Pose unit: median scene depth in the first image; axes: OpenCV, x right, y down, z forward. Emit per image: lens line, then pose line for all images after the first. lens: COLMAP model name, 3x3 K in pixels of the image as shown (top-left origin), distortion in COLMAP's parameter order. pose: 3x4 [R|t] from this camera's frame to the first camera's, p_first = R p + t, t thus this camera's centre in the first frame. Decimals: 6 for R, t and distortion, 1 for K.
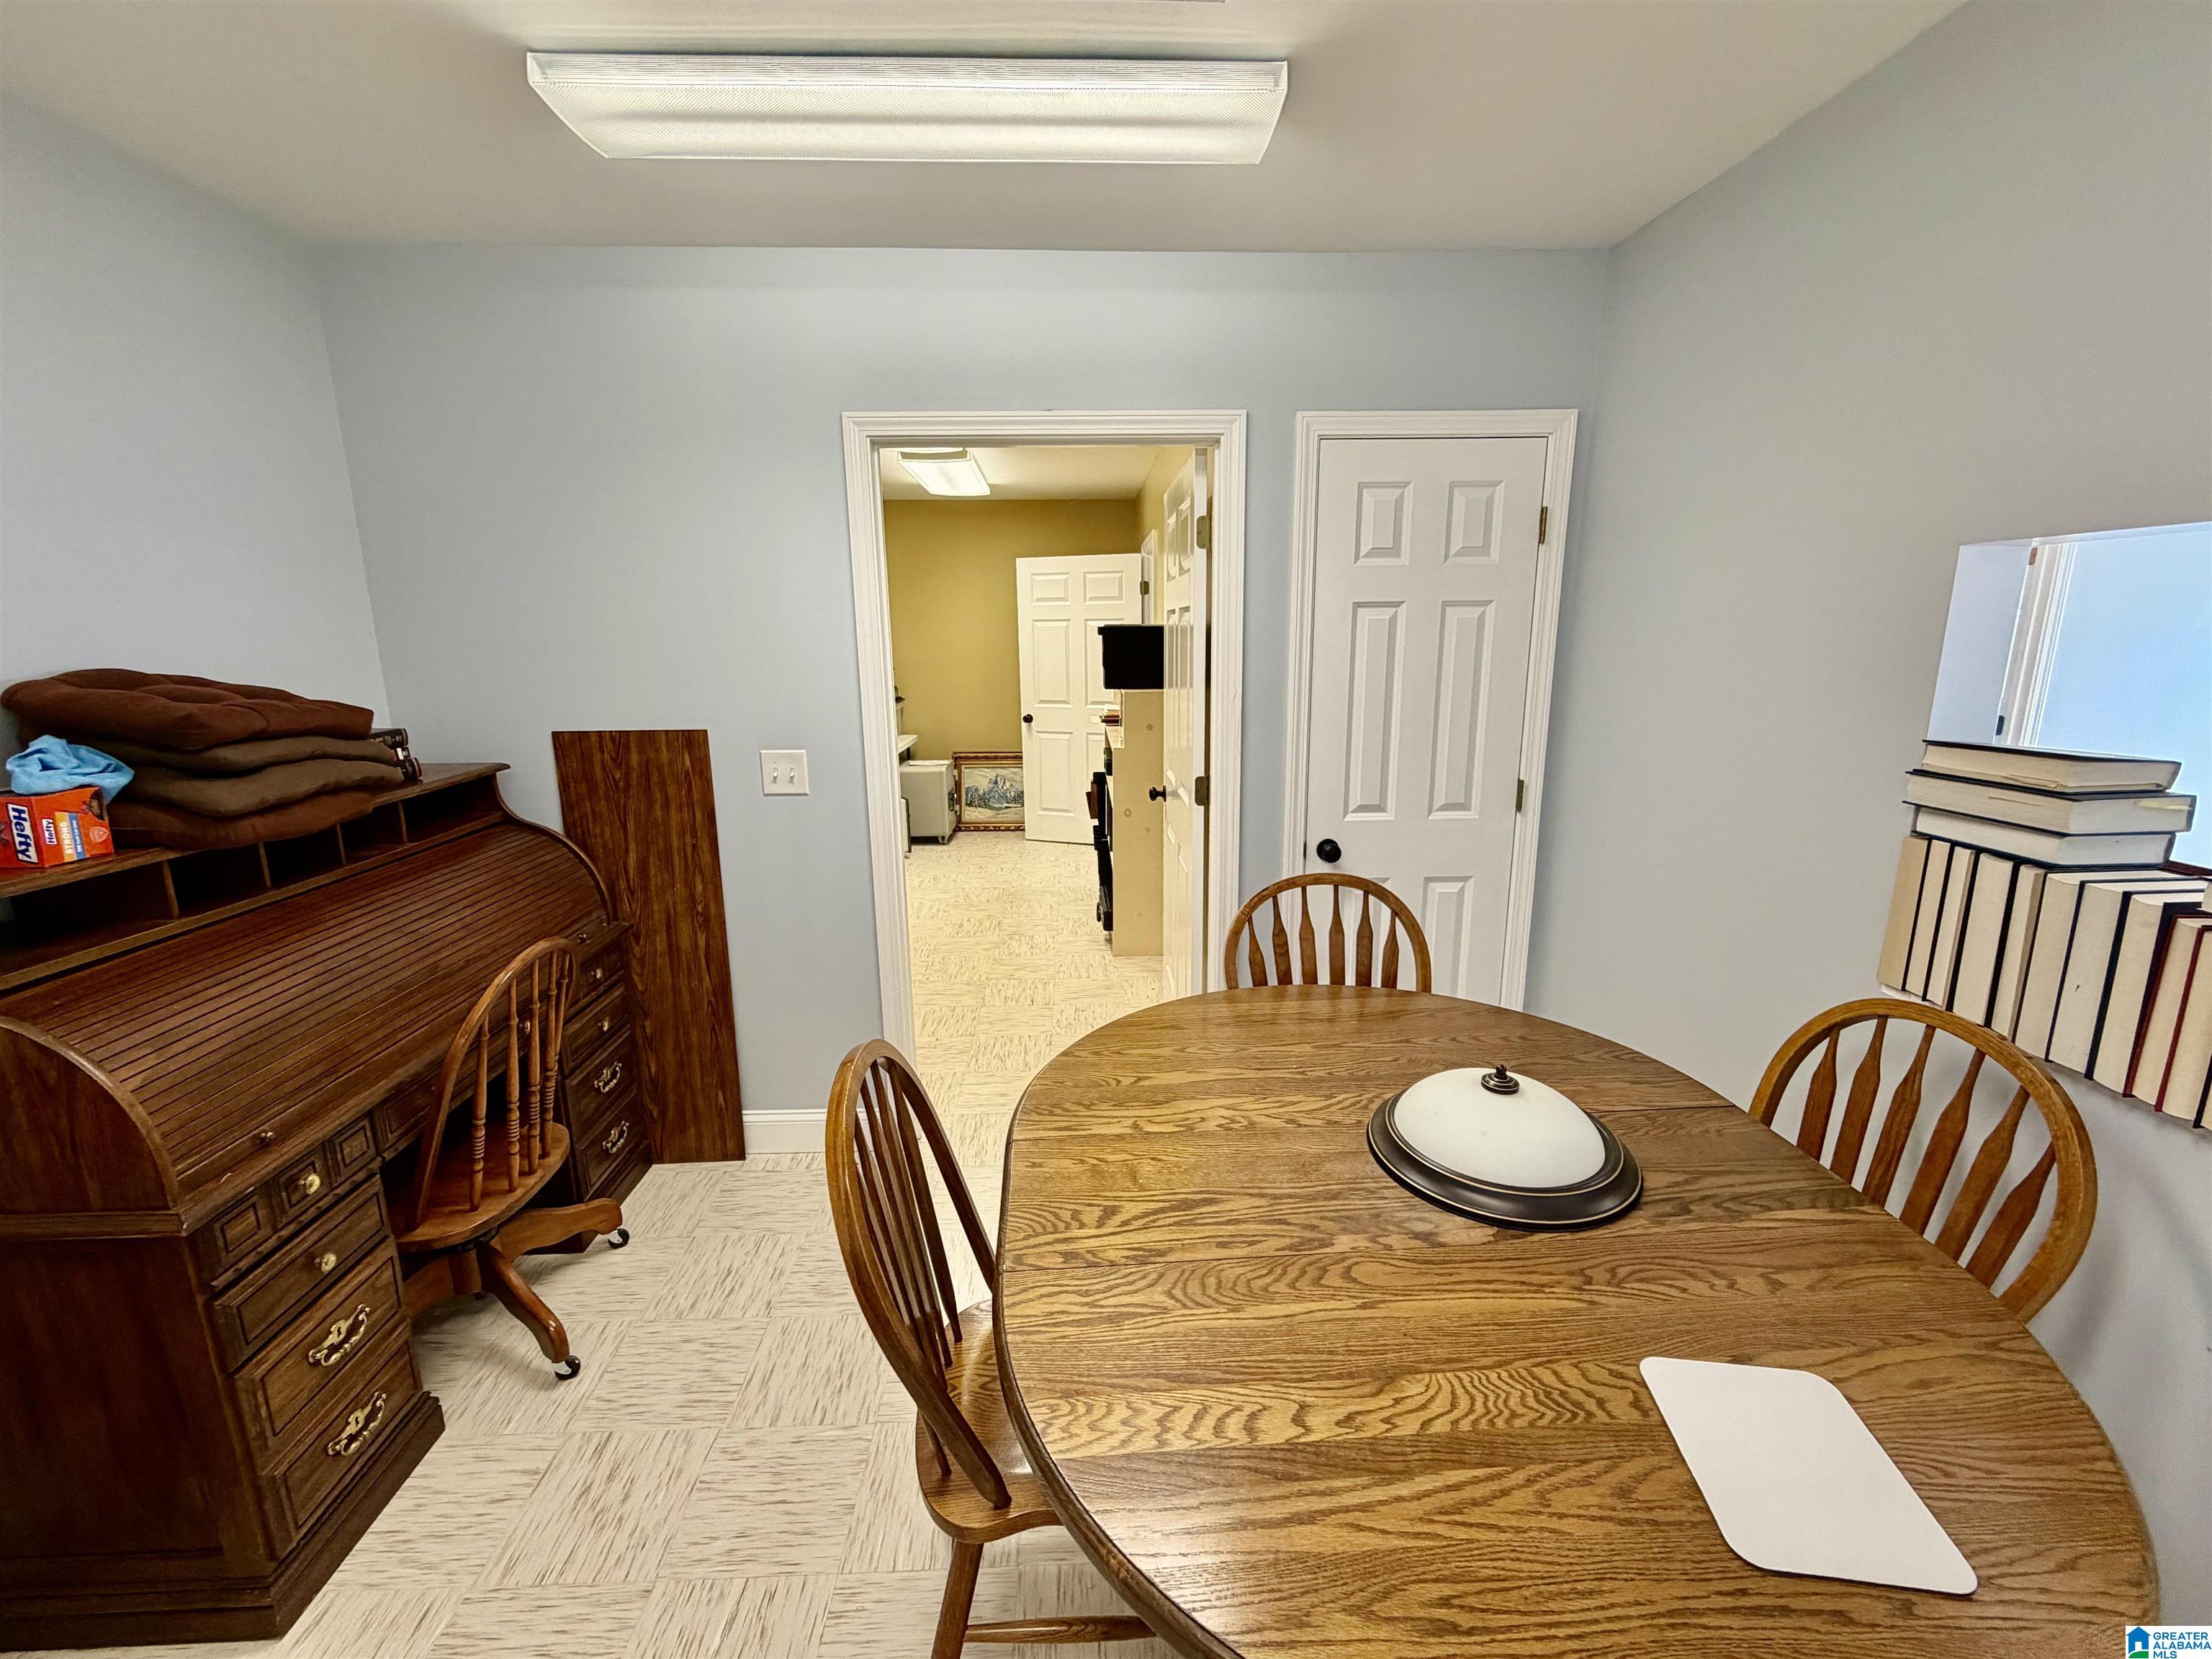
lens RADIAL K [[930.5, 0, 1106.1], [0, 930.5, 826.9], [0, 0, 1]] dist [-0.001342, -0.000342]
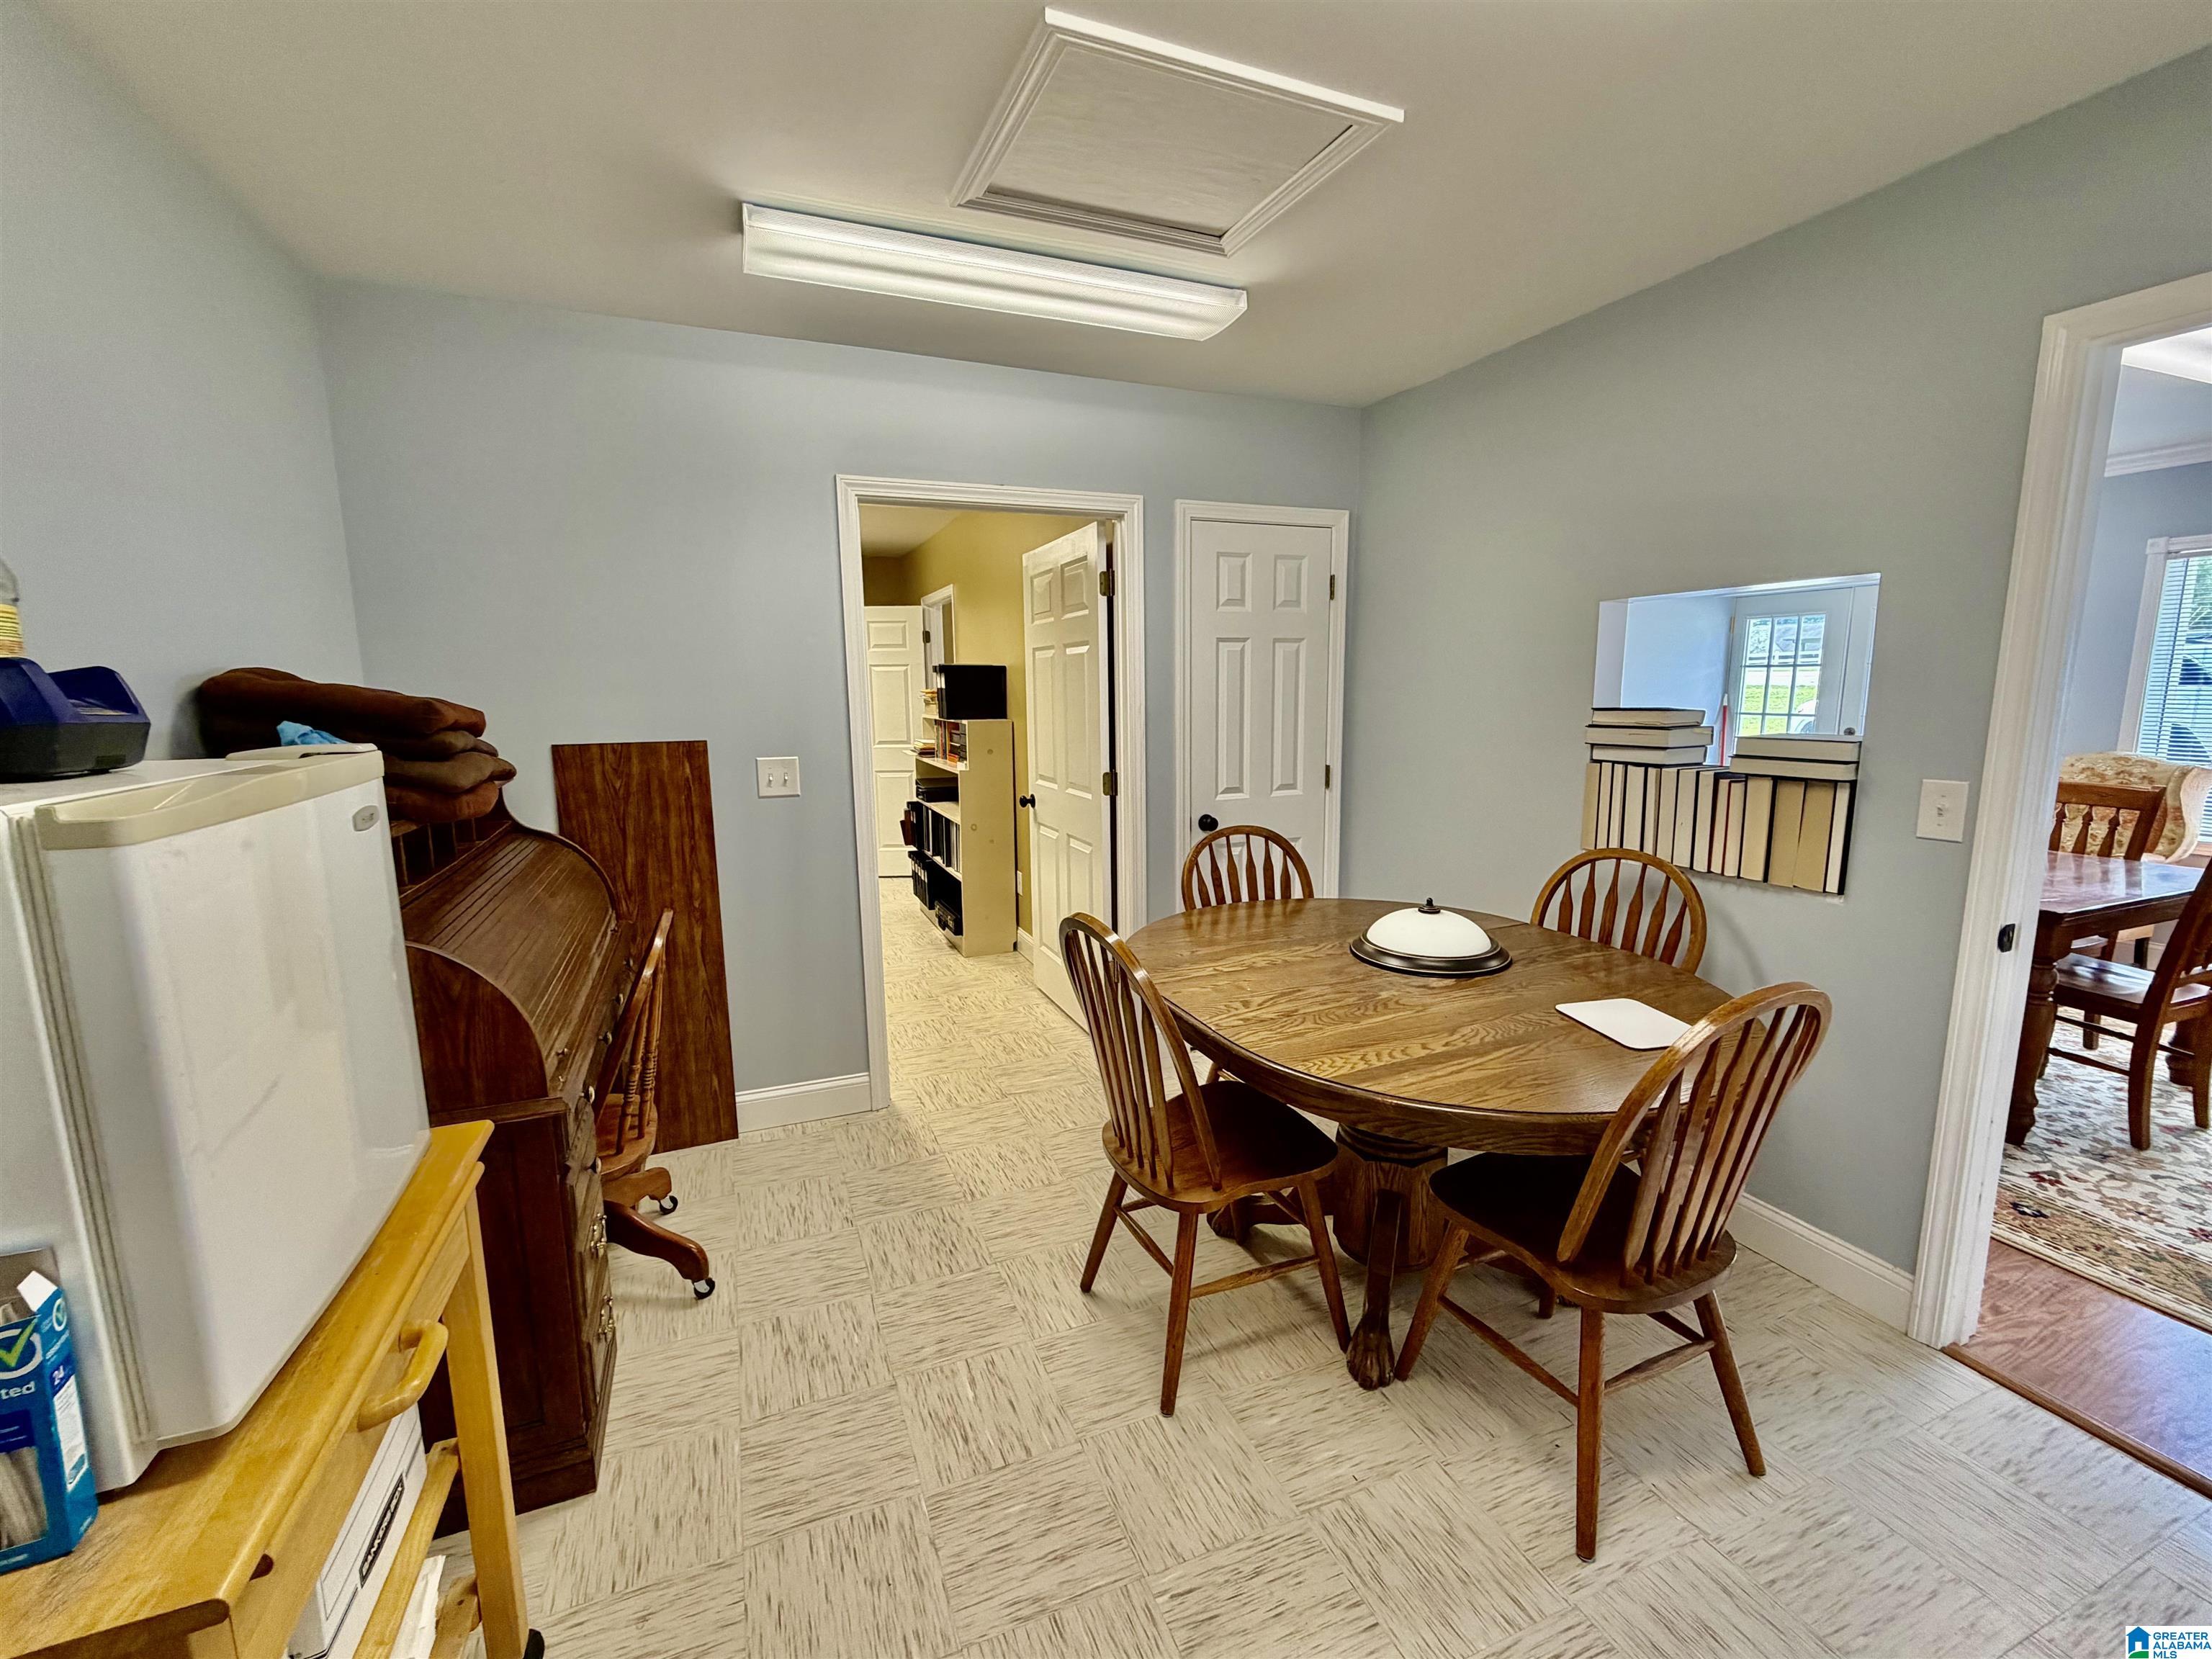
lens RADIAL K [[930.5, 0, 1106.1], [0, 930.5, 826.9], [0, 0, 1]] dist [-0.001342, -0.000342]
pose [[0.936866, -0.053020, 0.345647, -0.437300], [0.075057, 0.995891, -0.050677, 0.107598], [-0.341540, 0.073420, 0.936995, -0.238967]]
